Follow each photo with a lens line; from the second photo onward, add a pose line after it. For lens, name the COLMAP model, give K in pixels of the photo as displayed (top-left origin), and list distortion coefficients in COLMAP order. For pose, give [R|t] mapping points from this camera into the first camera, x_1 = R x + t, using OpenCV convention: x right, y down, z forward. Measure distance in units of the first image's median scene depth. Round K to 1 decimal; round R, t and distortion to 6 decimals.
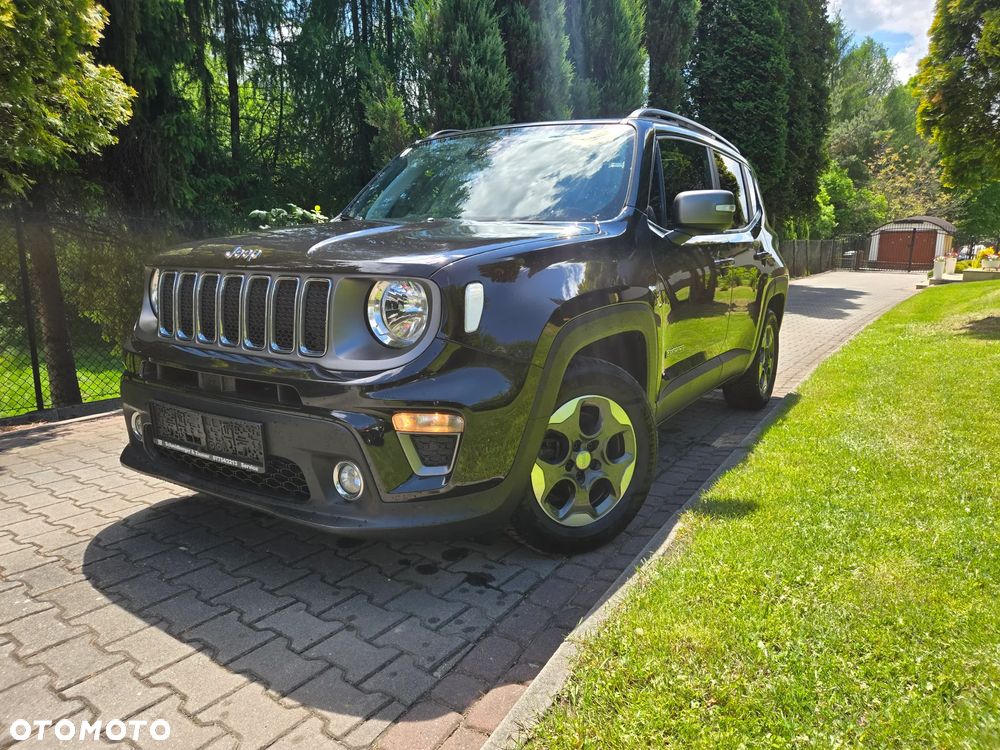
lens RADIAL K [[671.7, 0, 494.3], [0, 671.7, 370.7], [0, 0, 1]] dist [0.069613, -0.060851]
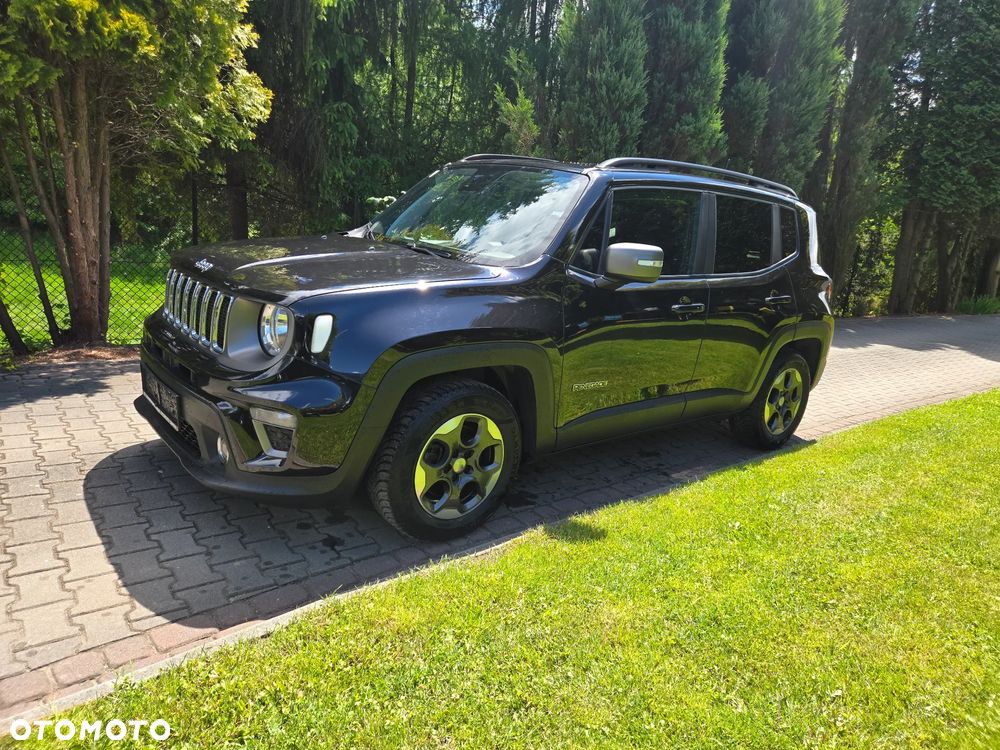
lens RADIAL K [[666.3, 0, 509.7], [0, 666.3, 371.6], [0, 0, 1]] dist [0.067921, -0.058760]
pose [[0.952309, 0.160443, -0.259548, 0.407804], [-0.148912, 0.986801, 0.063628, -0.097502], [0.266331, -0.021943, 0.963632, -0.082539]]
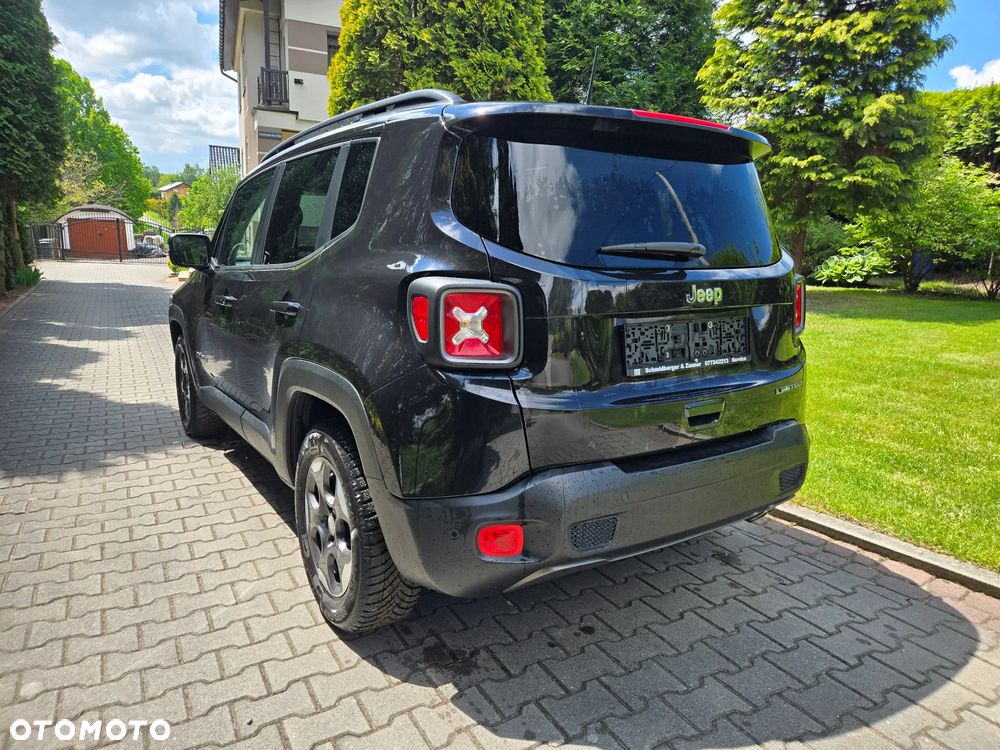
lens RADIAL K [[671.2, 0, 496.8], [0, 671.2, 376.8], [0, 0, 1]] dist [0.070780, -0.059330]
pose [[0.418099, -0.169246, 0.892496, -0.887594], [0.140525, 0.982714, 0.120524, -0.212985], [-0.897466, 0.075027, 0.434655, 0.761365]]
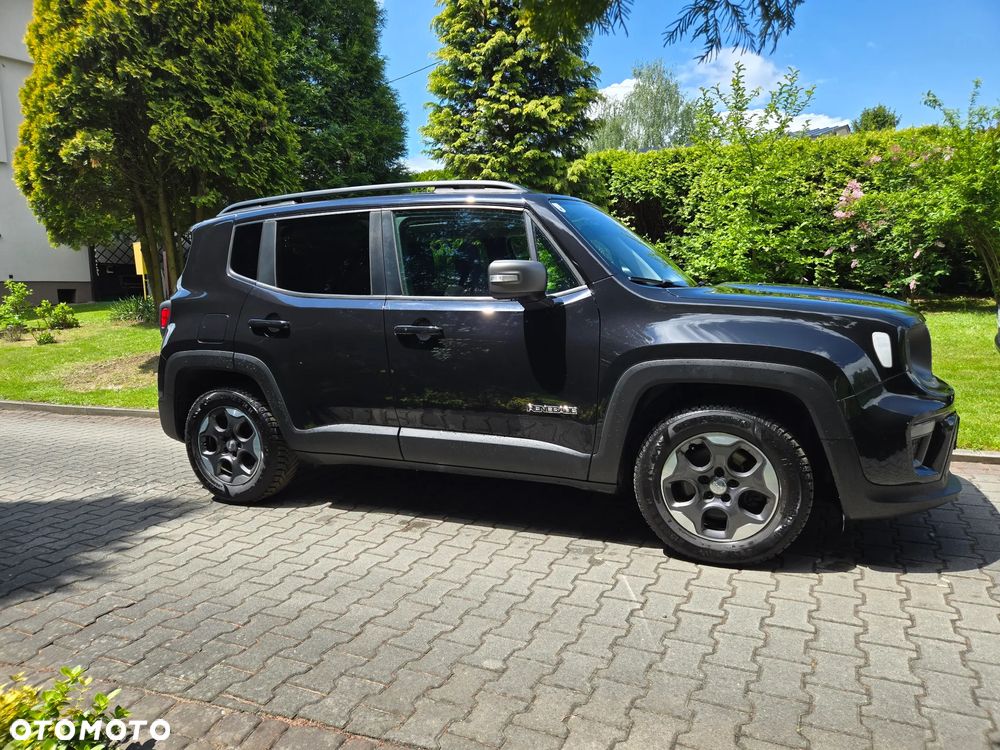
lens RADIAL K [[673.5, 0, 507.8], [0, 673.5, 383.0], [0, 0, 1]] dist [0.070152, -0.058038]
pose [[-0.166162, -0.142871, 0.975694, -1.215803], [0.206482, 0.962473, 0.176099, -0.321694], [-0.964238, 0.230724, -0.130426, 1.471657]]
